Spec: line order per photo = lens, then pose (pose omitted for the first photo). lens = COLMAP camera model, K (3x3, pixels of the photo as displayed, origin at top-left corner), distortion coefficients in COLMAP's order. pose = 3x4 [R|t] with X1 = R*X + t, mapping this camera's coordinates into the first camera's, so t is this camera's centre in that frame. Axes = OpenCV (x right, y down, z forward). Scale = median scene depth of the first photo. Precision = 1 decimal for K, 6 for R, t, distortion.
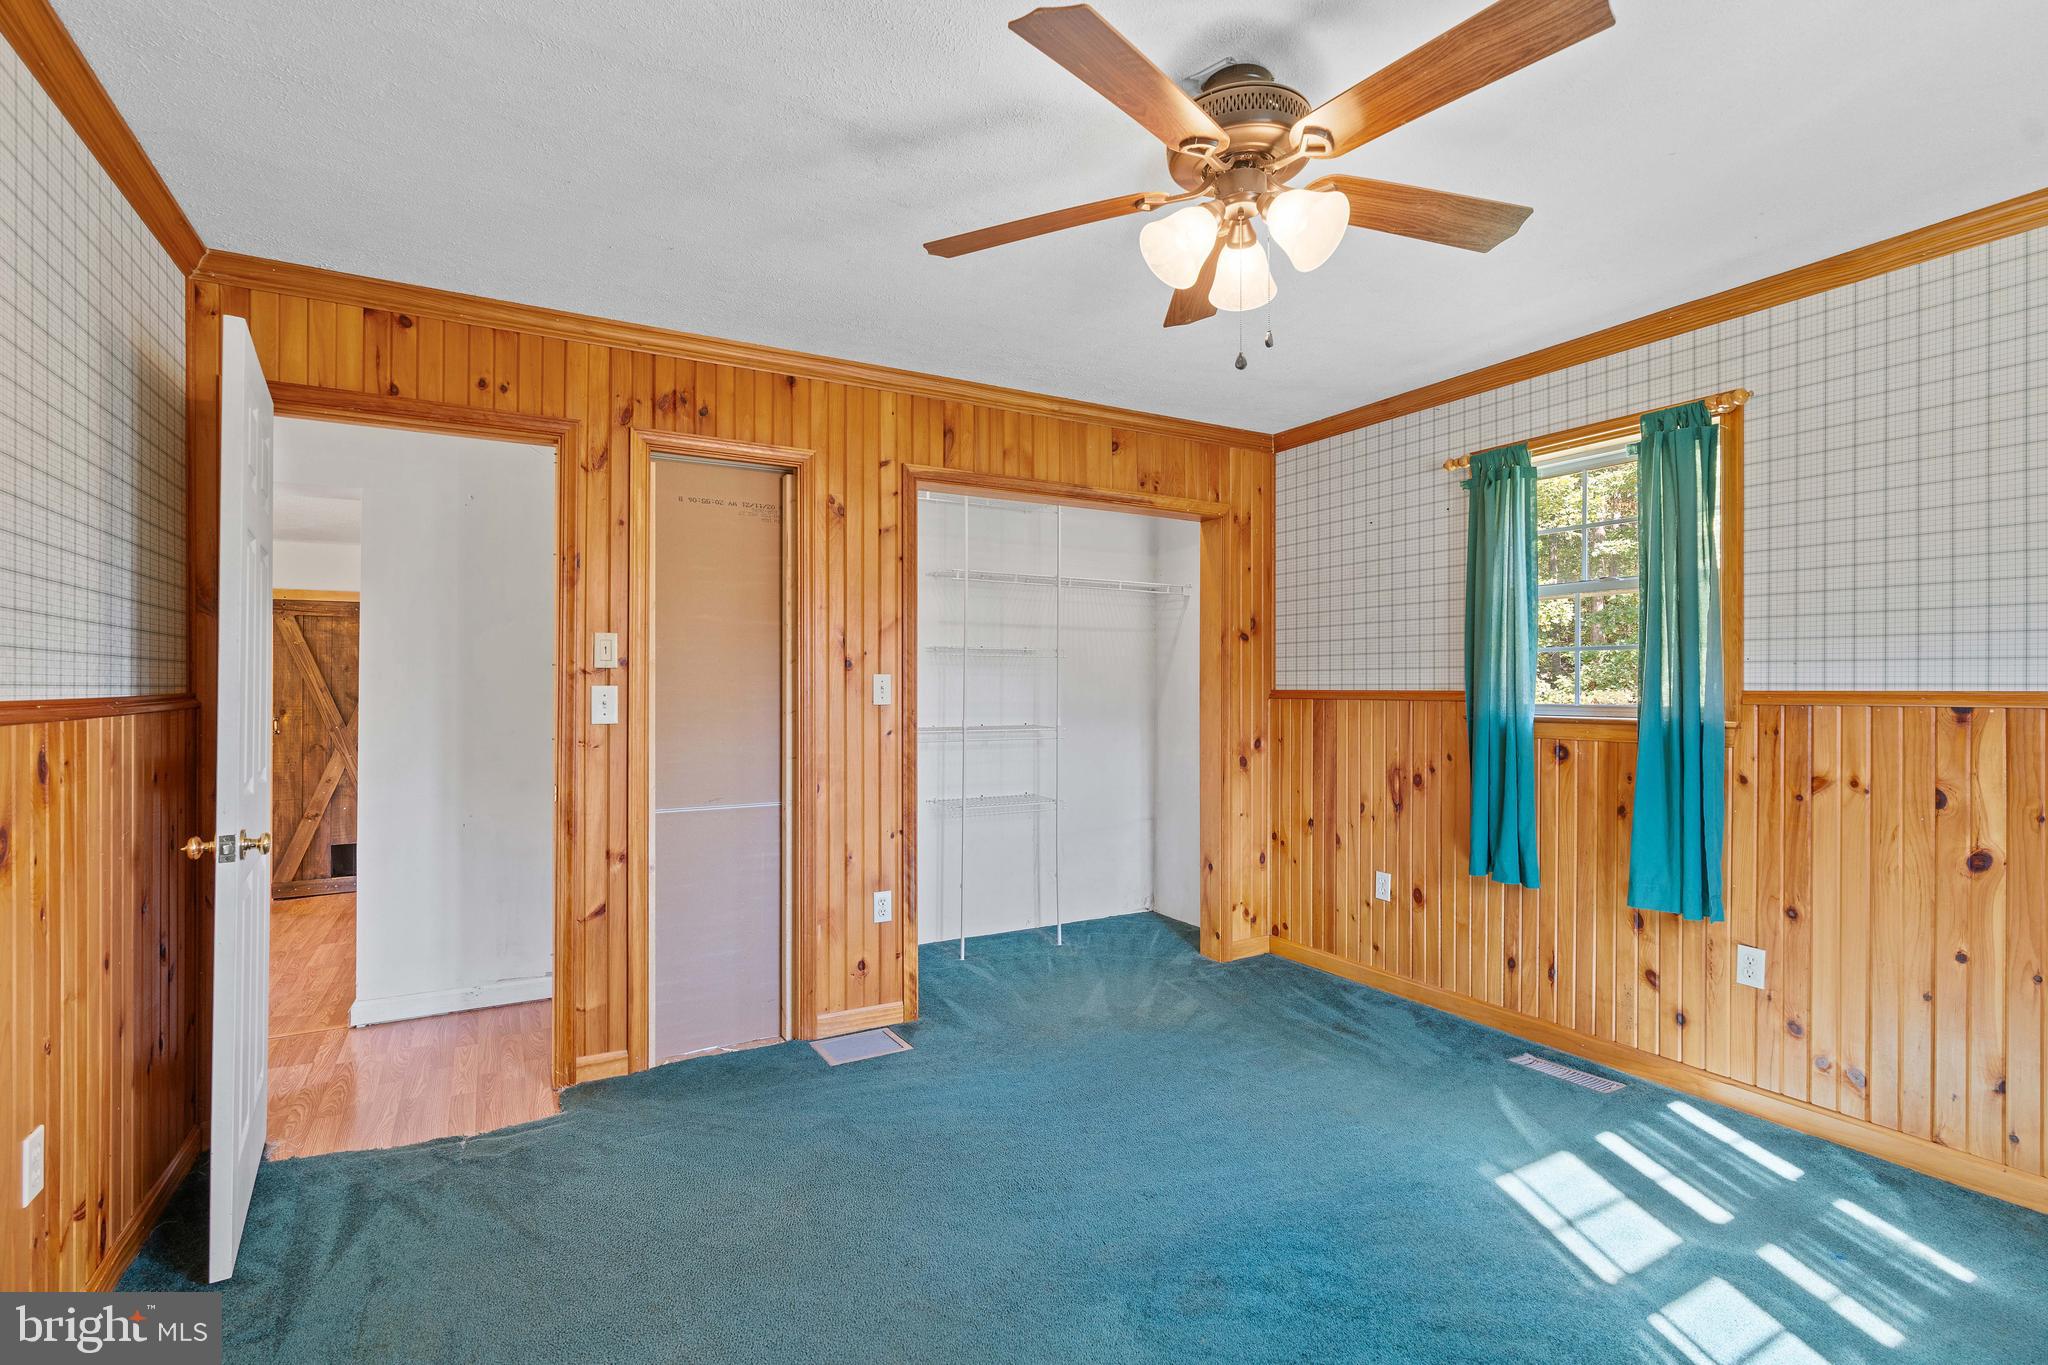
lens RADIAL K [[945.3, 0, 1031.0], [0, 945.3, 659.7], [0, 0, 1]] dist [-0.009294, 0.000689]
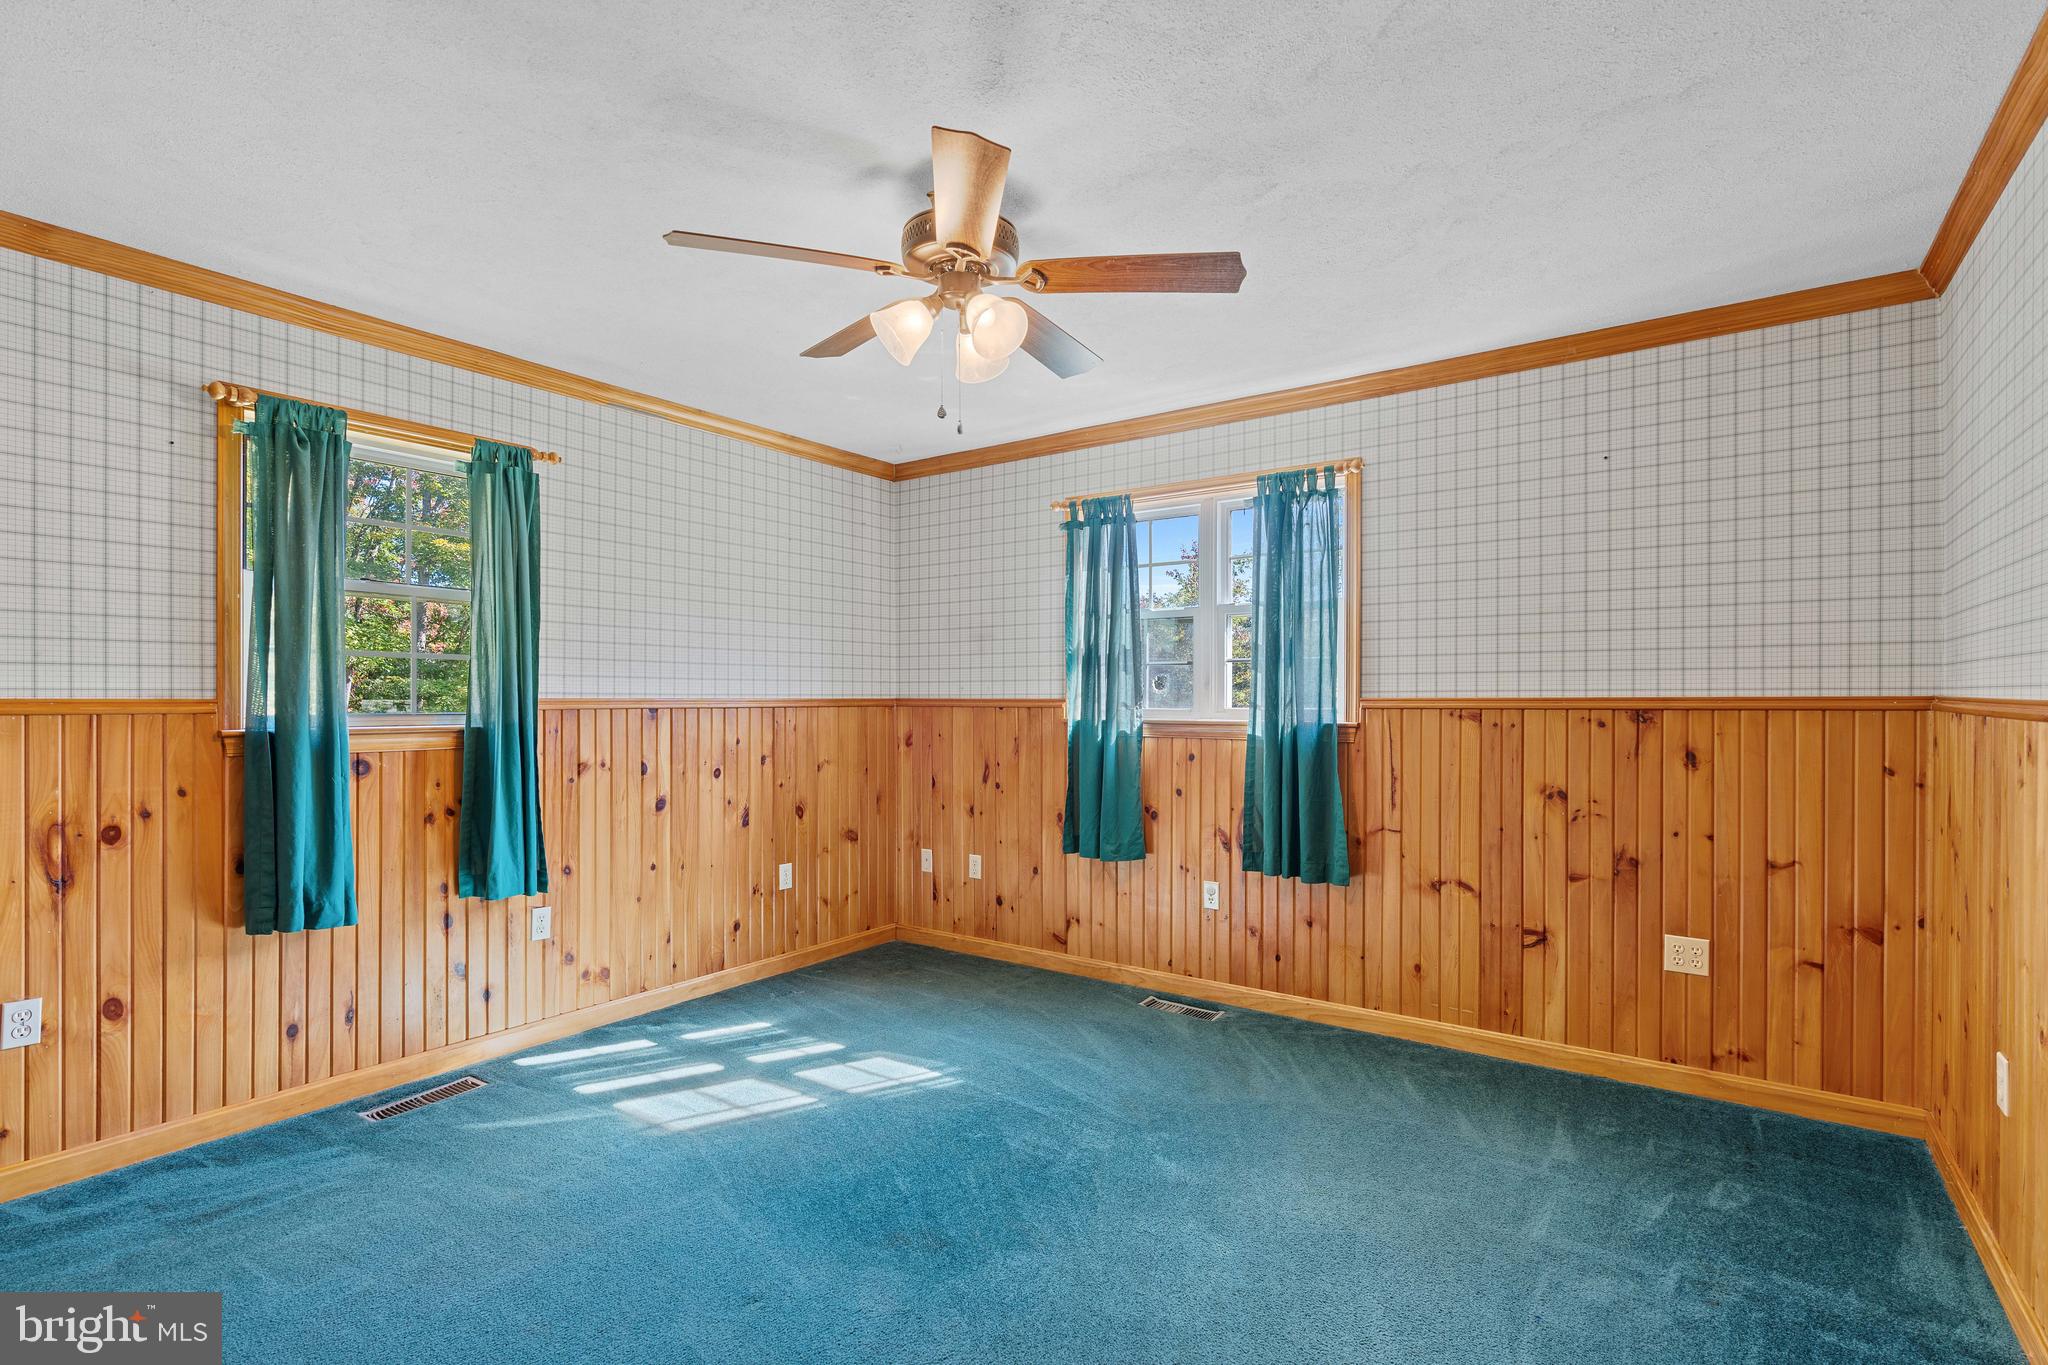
lens RADIAL K [[937.5, 0, 1024.0], [0, 937.5, 682.5], [0, 0, 1]] dist [-0.013205, 0.000472]
pose [[-0.414579, 0.014493, 0.909898, -0.660164], [-0.028044, 0.999195, -0.028693, 0.032157], [-0.909581, -0.037413, -0.413839, 1.023858]]
